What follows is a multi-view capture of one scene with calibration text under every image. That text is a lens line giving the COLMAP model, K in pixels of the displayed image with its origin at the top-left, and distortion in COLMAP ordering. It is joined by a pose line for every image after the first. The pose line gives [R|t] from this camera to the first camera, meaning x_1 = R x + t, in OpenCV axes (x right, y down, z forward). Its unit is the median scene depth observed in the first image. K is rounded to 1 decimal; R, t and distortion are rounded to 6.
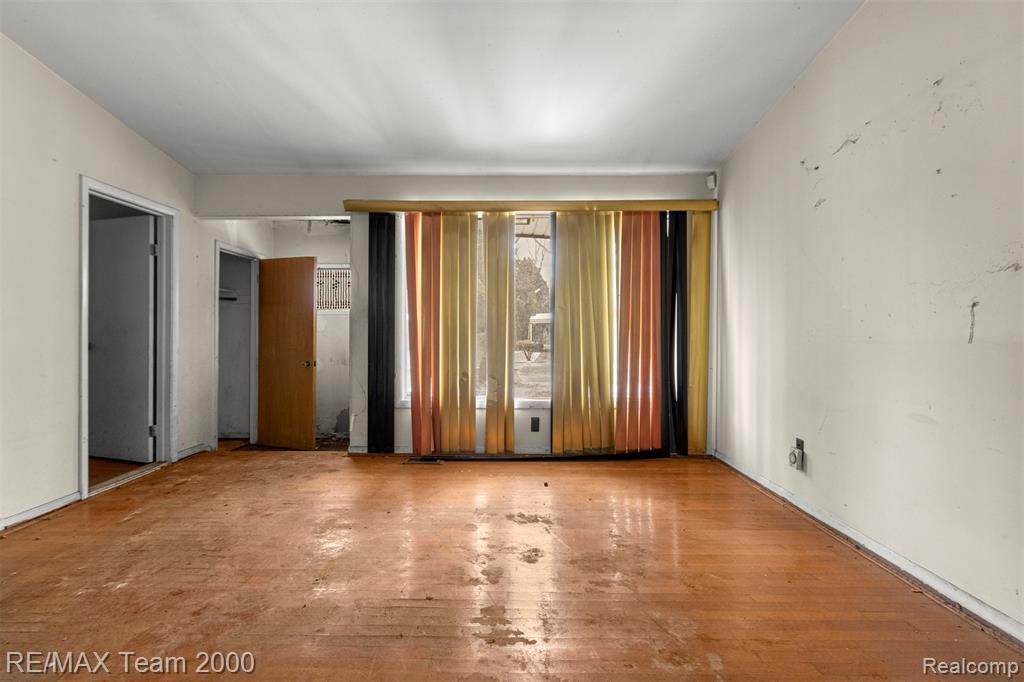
lens RADIAL K [[474.3, 0, 501.6], [0, 474.3, 333.4], [0, 0, 1]] dist [0.004487, -0.002145]
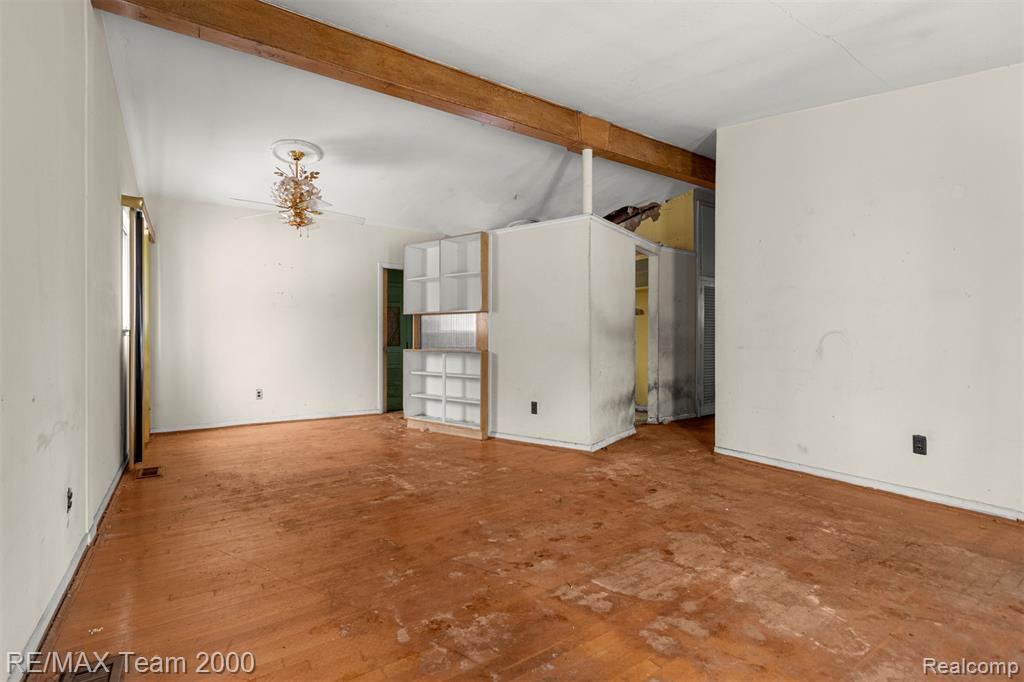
lens RADIAL K [[474.3, 0, 503.1], [0, 474.3, 339.0], [0, 0, 1]] dist [0.004487, -0.002145]
pose [[-0.824370, -0.001126, -0.566050, 0.336094], [-0.004595, 0.999978, 0.004702, -0.001512], [0.566033, 0.006477, -0.824357, 0.776000]]
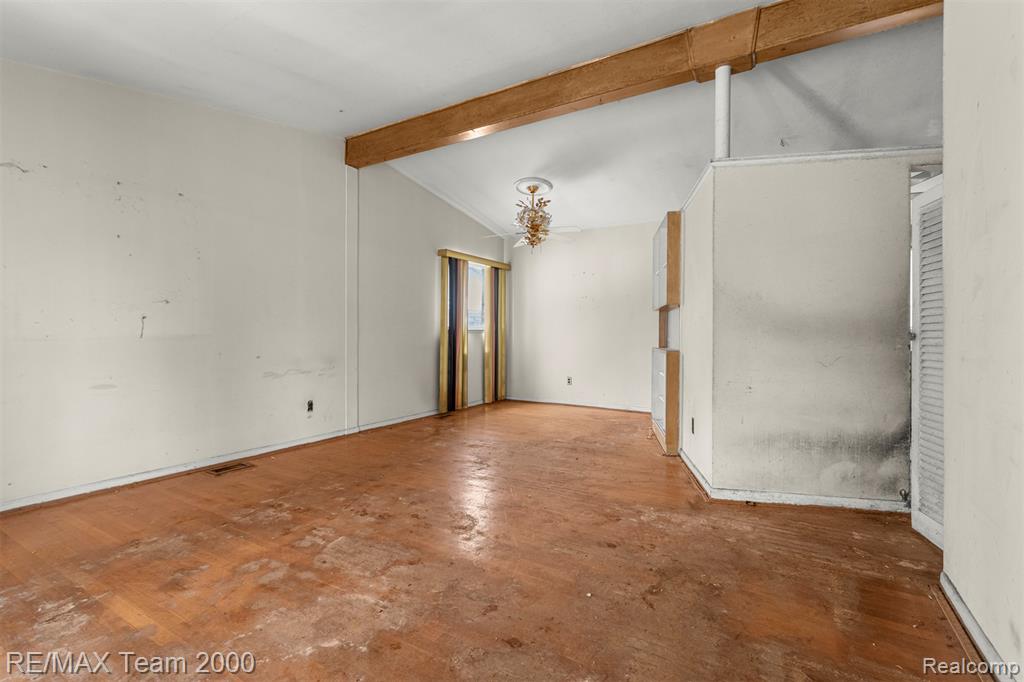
lens RADIAL K [[474.3, 0, 495.4], [0, 474.3, 336.4], [0, 0, 1]] dist [0.004487, -0.002145]
pose [[-0.855227, -0.008483, 0.518184, -0.520842], [-0.004819, 0.999953, 0.008416, -0.003894], [-0.518231, 0.004700, -0.855228, 0.832100]]
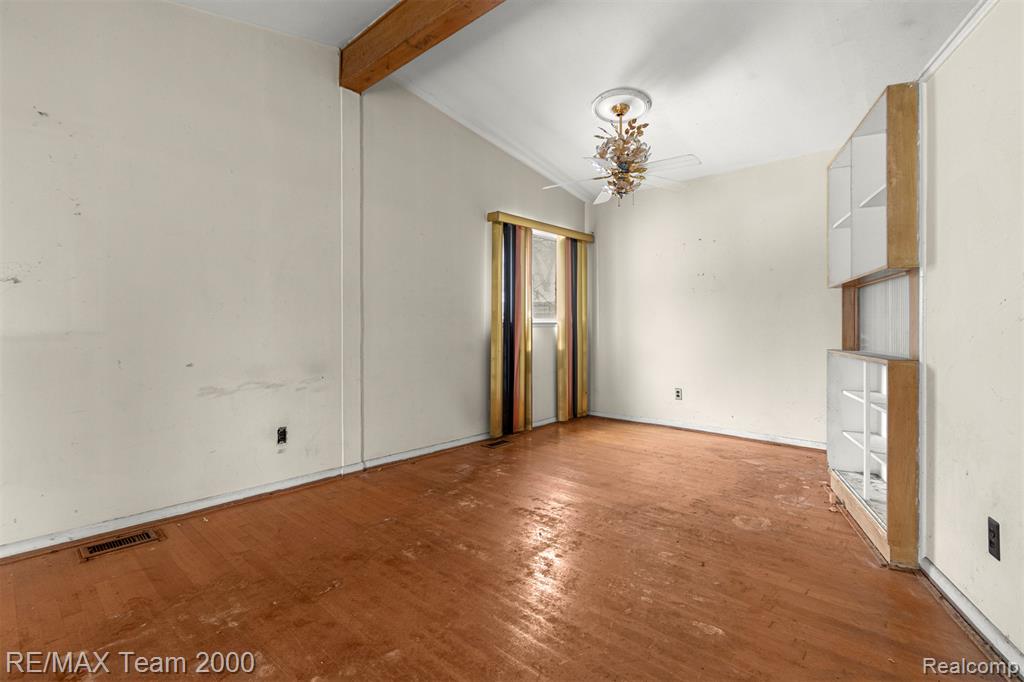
lens RADIAL K [[474.3, 0, 495.7], [0, 474.3, 327.9], [0, 0, 1]] dist [0.004487, -0.002145]
pose [[-0.733525, -0.000440, 0.679662, -0.341394], [0.001942, 0.999994, 0.002744, -0.002618], [-0.679659, 0.003333, -0.733520, 0.429415]]
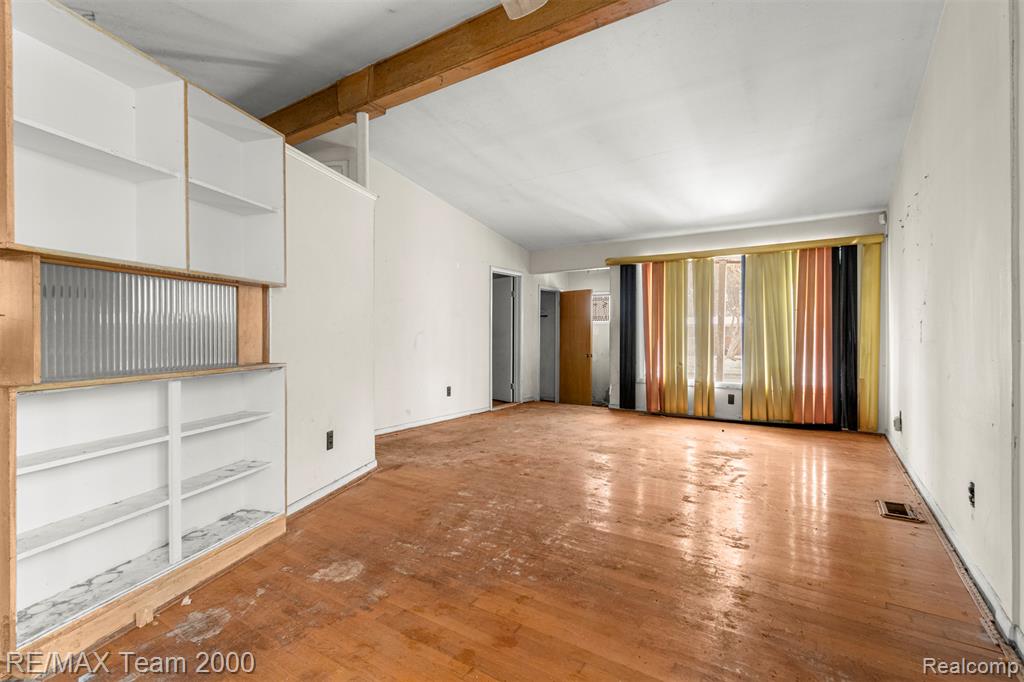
lens RADIAL K [[474.3, 0, 504.6], [0, 474.3, 334.5], [0, 0, 1]] dist [0.004487, -0.002145]
pose [[0.839227, 0.001133, -0.543780, 0.287862], [-0.003340, 0.999990, -0.003073, -0.002167], [0.543771, 0.004395, 0.839222, -0.625995]]
